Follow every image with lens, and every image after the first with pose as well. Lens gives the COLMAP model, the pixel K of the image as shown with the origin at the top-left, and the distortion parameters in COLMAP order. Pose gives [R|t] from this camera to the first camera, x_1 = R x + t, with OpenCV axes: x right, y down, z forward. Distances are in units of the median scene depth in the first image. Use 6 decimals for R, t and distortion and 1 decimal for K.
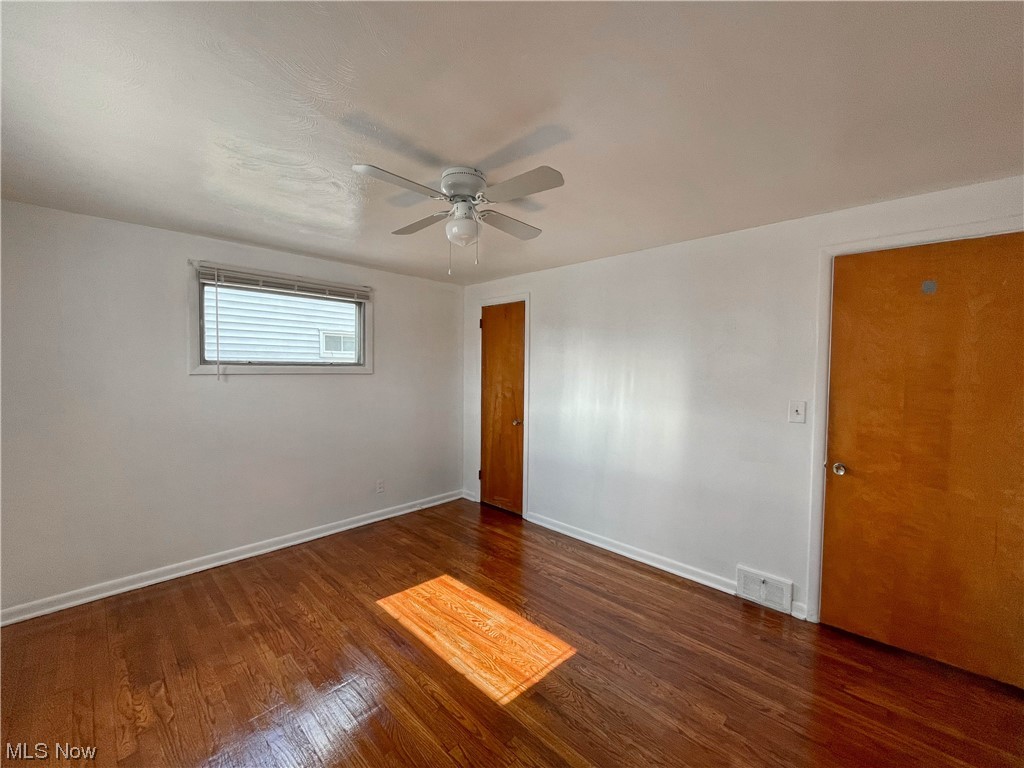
lens RADIAL K [[412.3, 0, 511.4], [0, 412.3, 384.2], [0, 0, 1]] dist [-0.004293, -0.000182]
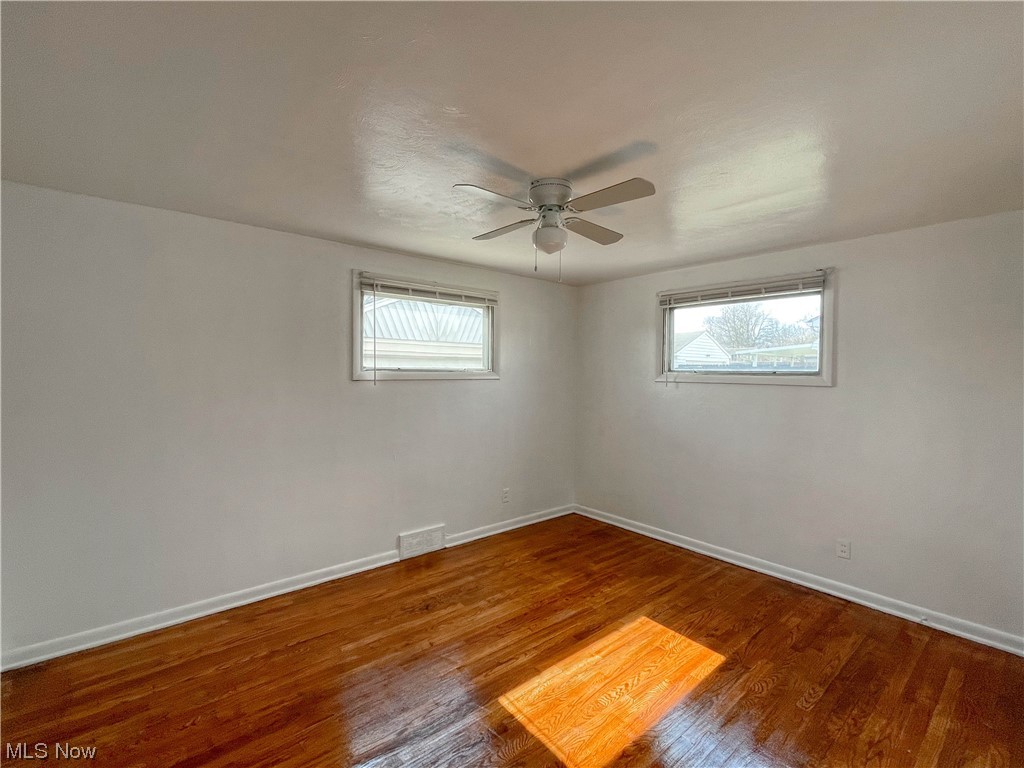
lens RADIAL K [[450.8, 0, 508.2], [0, 450.8, 384.9], [0, 0, 1]] dist [0.027160, -0.000467]
pose [[-0.076200, 0.019325, -0.996905, 0.680986], [-0.052935, 0.998324, 0.023399, -0.022748], [0.995686, 0.054554, -0.075049, 0.666737]]
